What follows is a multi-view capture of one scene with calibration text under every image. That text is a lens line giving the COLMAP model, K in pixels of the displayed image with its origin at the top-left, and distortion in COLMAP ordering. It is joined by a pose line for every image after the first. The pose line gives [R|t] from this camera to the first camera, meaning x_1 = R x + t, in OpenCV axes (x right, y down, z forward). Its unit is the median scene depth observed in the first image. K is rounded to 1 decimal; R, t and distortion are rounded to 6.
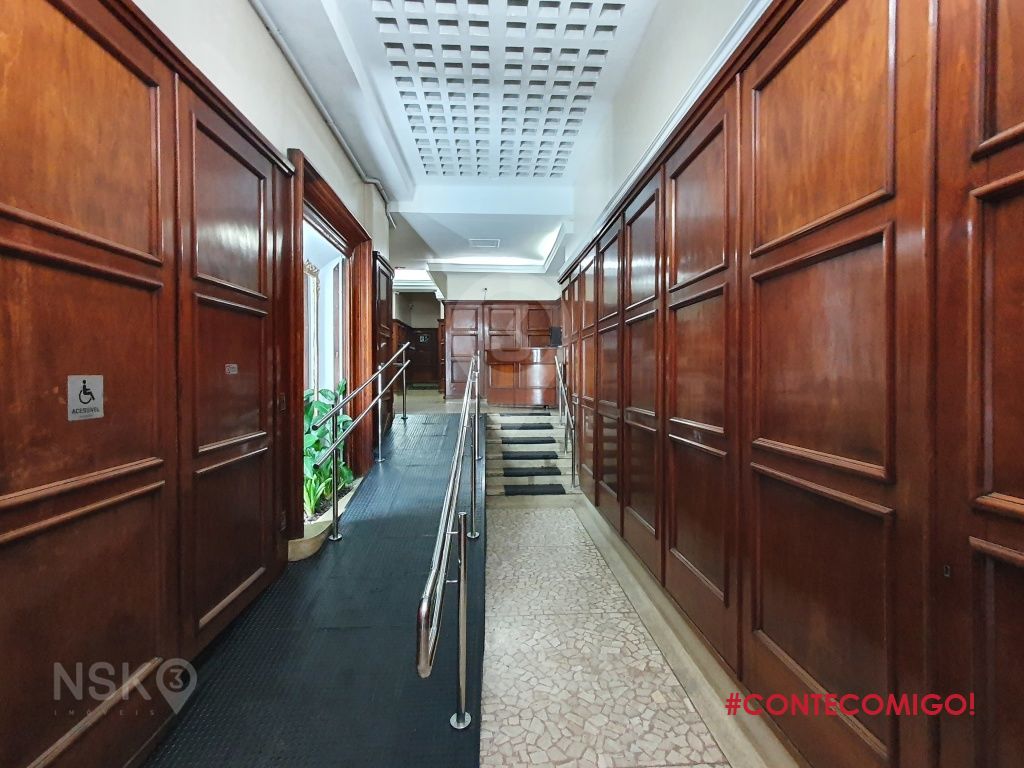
lens RADIAL K [[500.8, 0, 512.0], [0, 500.8, 379.8], [0, 0, 1]] dist [-0.005767, 0.009251]
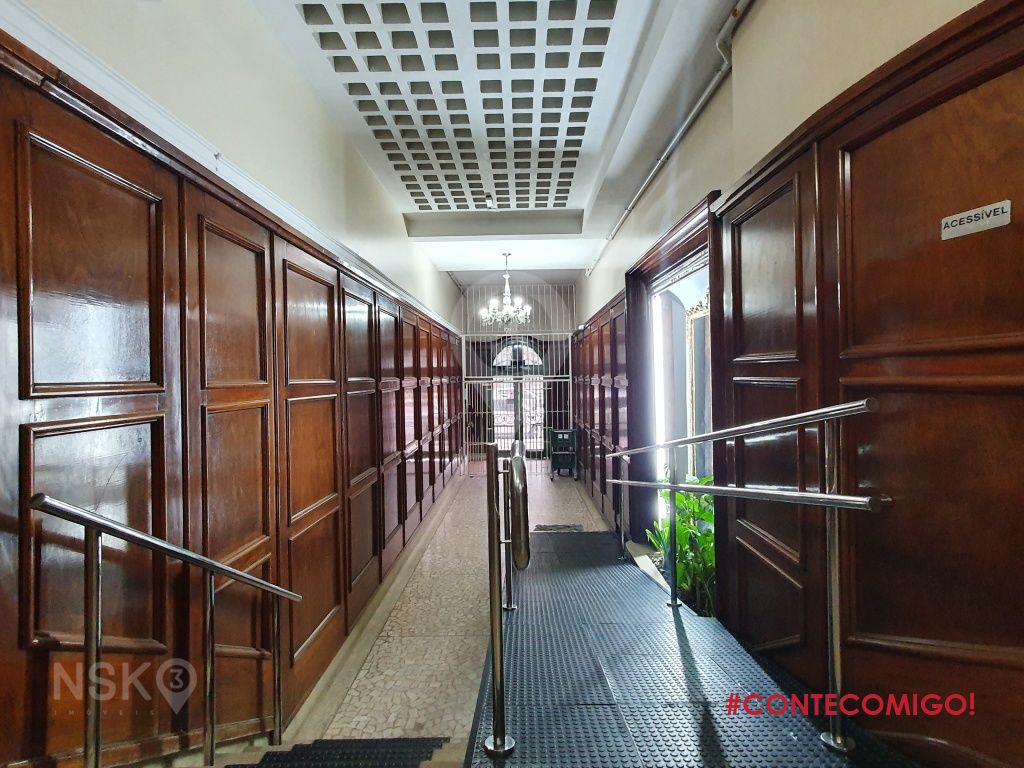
lens RADIAL K [[500.8, 0, 512.5], [0, 500.8, 377.3], [0, 0, 1]] dist [-0.005767, 0.009251]
pose [[-0.997853, 0.021888, 0.061729, -0.127951], [0.022714, 0.999661, 0.012719, -0.127821], [-0.061430, 0.014094, -0.998012, 1.746316]]
